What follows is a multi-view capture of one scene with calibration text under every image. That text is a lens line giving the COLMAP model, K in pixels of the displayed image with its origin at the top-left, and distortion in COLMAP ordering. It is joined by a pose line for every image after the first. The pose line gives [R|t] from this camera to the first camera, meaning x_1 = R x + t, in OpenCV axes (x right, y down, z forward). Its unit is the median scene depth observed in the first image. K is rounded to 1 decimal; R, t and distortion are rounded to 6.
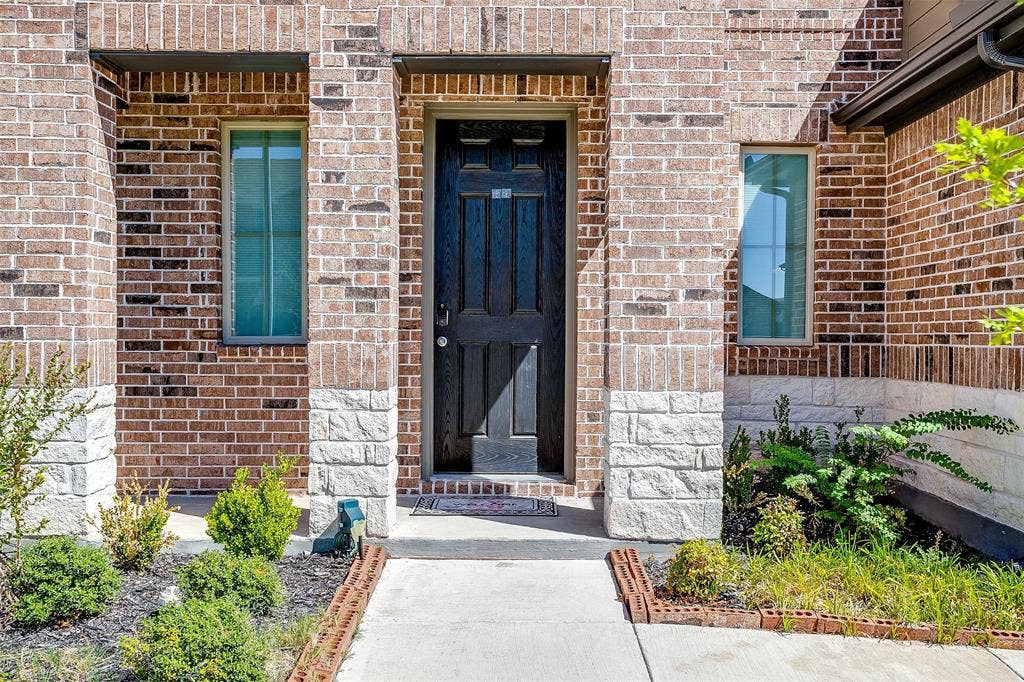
lens RADIAL K [[942.9, 0, 512.0], [0, 942.9, 341.0], [0, 0, 1]] dist [0.014673, 0.006397]
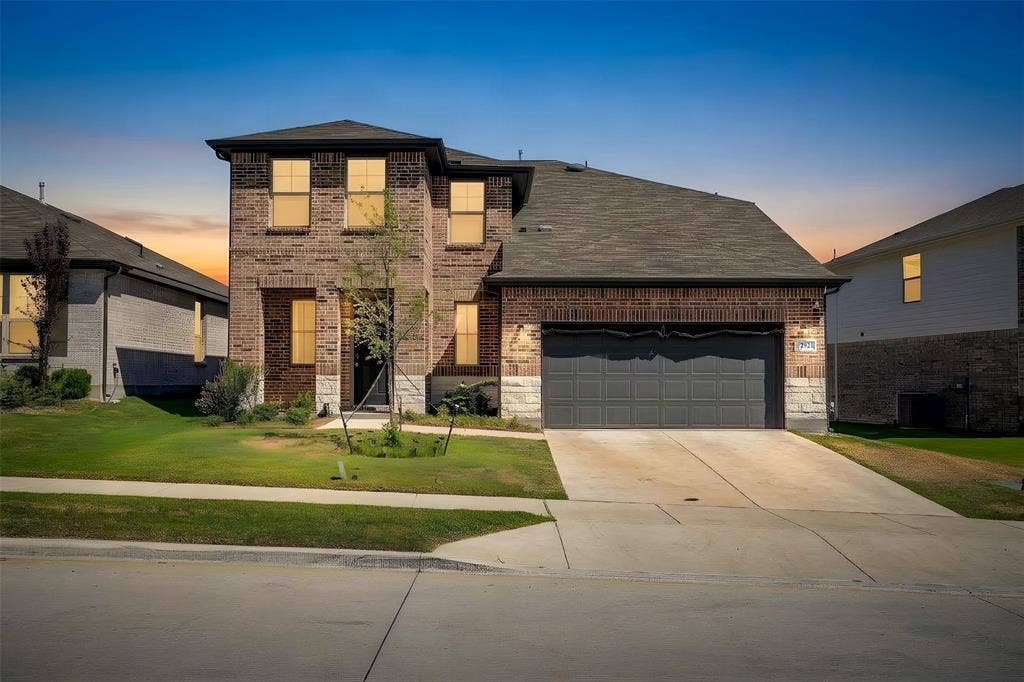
lens RADIAL K [[942.9, 0, 512.0], [0, 942.9, 341.0], [0, 0, 1]] dist [0.014673, 0.006397]
pose [[0.999966, -0.002467, 0.007815, 0.529441], [0.002903, 0.998407, -0.056356, 0.126194], [-0.007664, 0.056377, 0.998380, -2.733260]]
